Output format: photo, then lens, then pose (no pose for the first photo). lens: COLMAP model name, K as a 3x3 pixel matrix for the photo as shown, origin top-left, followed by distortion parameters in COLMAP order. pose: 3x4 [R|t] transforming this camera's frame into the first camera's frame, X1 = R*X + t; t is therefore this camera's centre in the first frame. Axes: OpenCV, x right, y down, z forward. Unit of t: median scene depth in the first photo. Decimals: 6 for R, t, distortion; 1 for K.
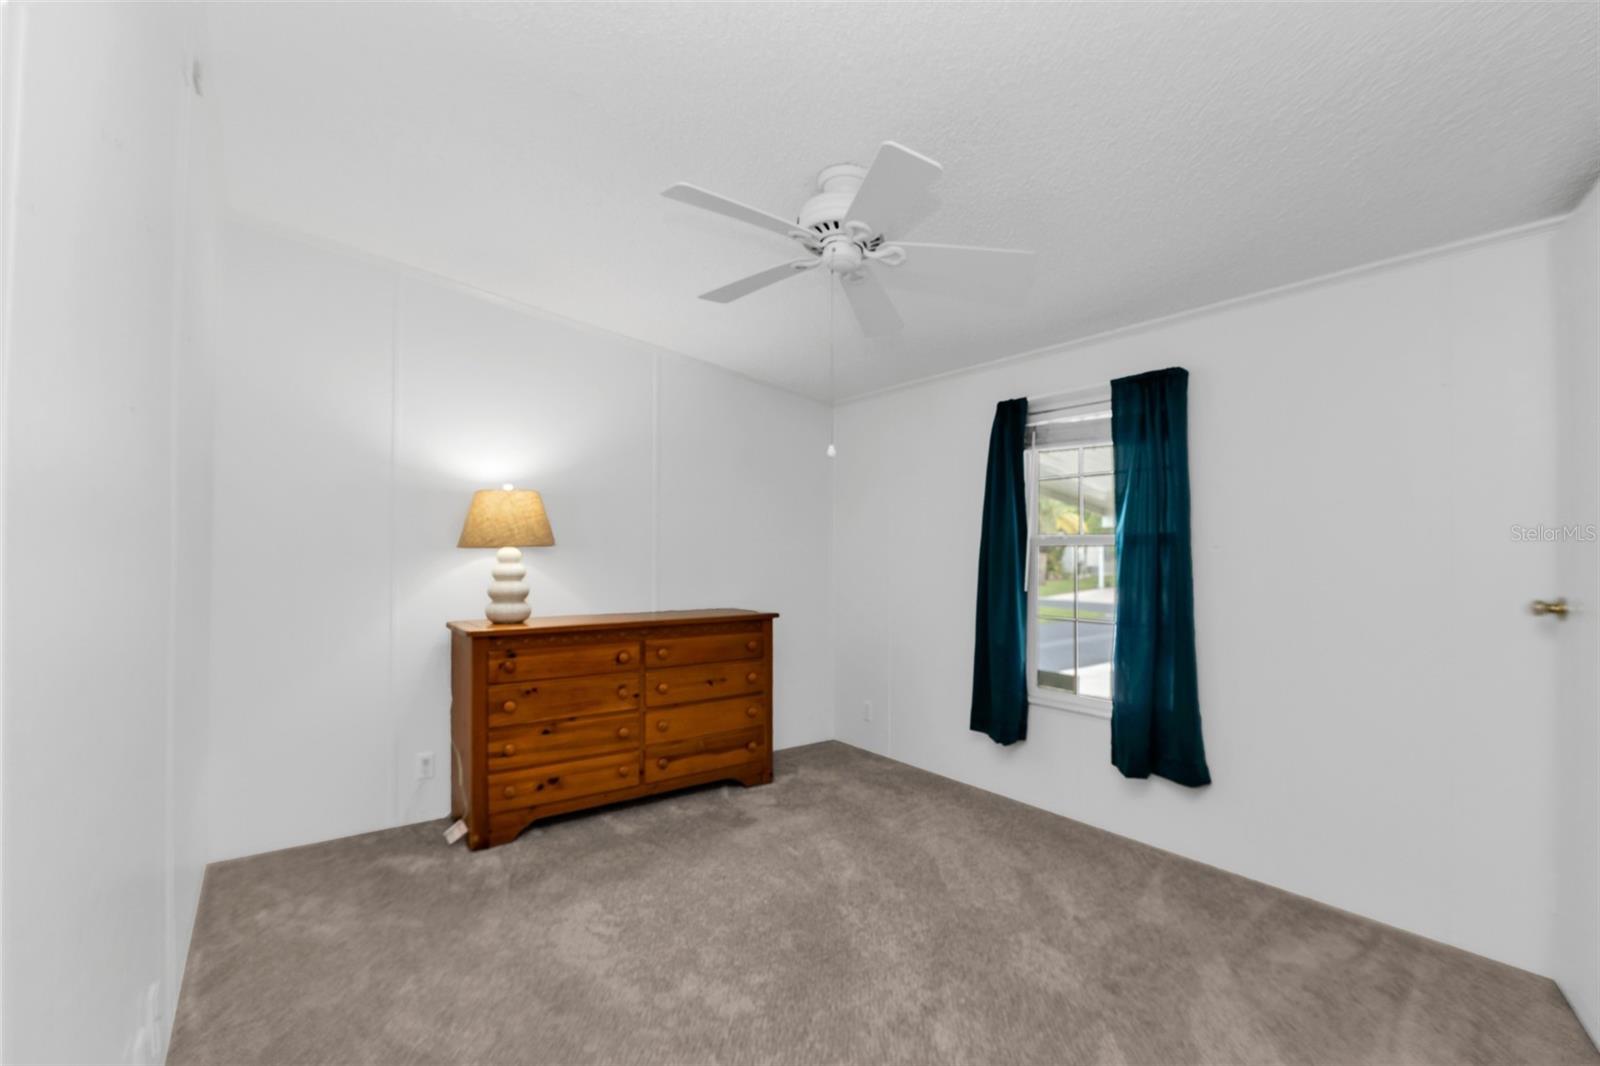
lens RADIAL K [[699.7, 0, 803.6], [0, 699.7, 547.6], [0, 0, 1]] dist [-0.000200, -0.000123]
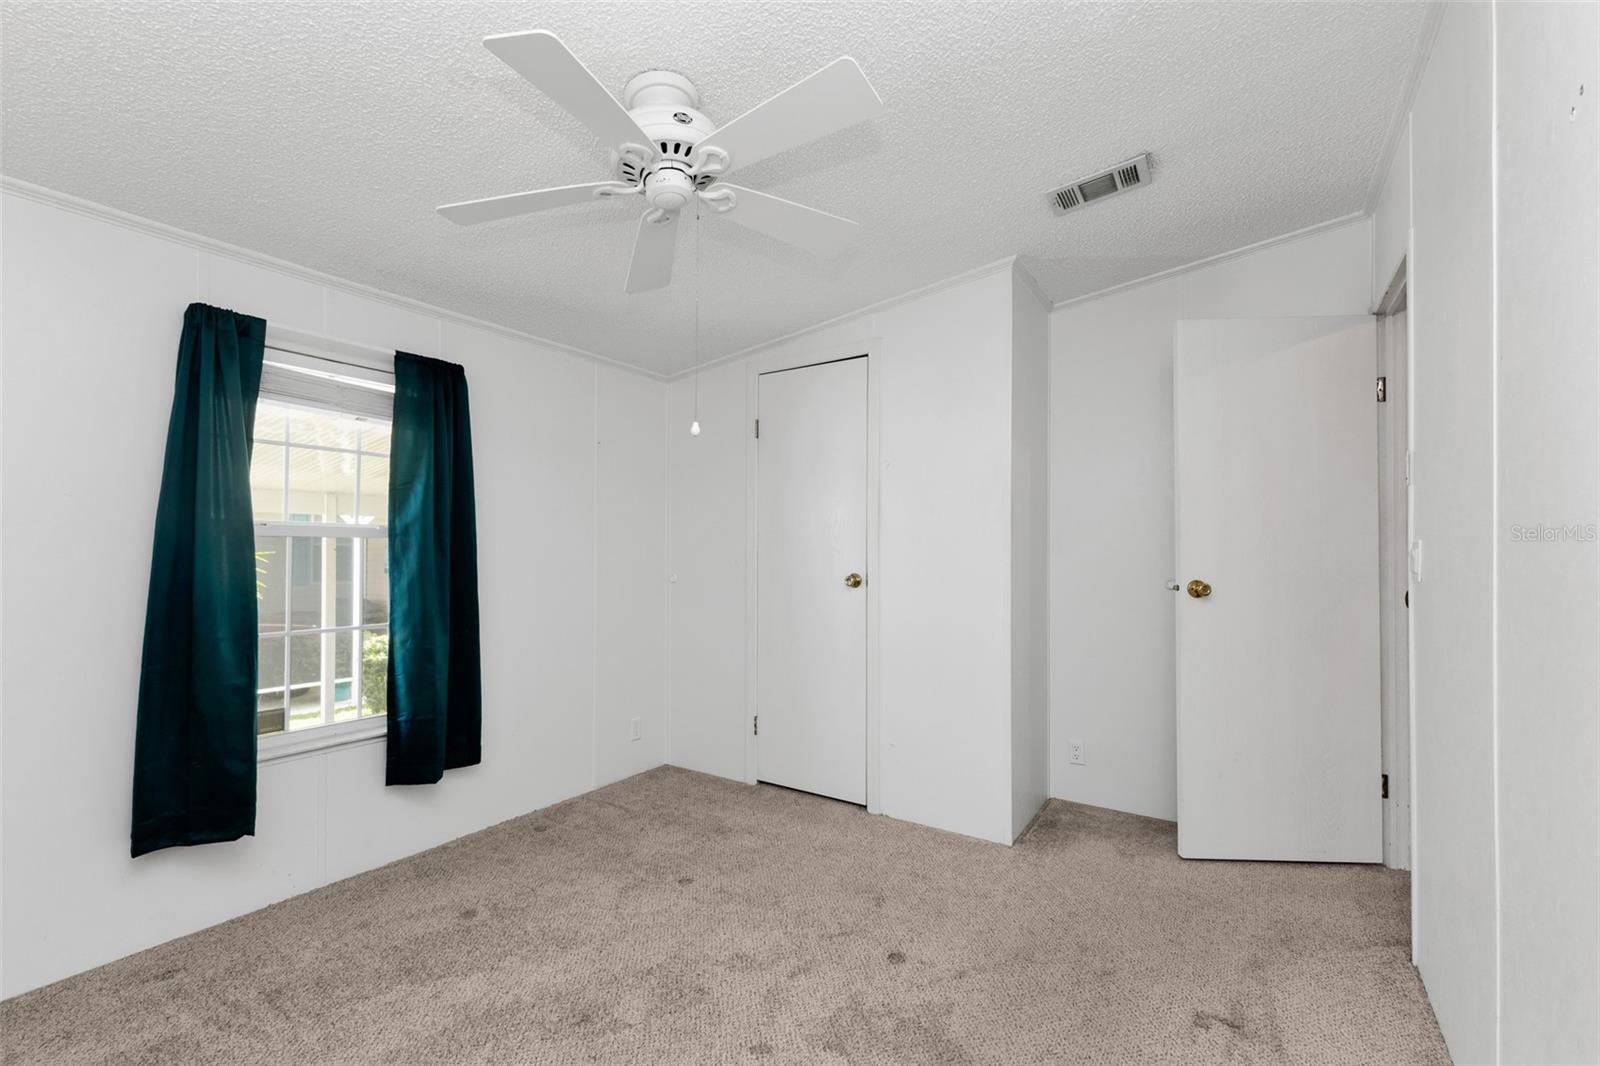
lens RADIAL K [[699.7, 0, 803.6], [0, 699.7, 547.6], [0, 0, 1]] dist [-0.000200, -0.000123]
pose [[-0.308921, -0.007256, 0.951060, -0.574578], [-0.005336, 0.999968, 0.005896, 0.001245], [-0.951073, -0.003254, -0.308950, 0.799498]]
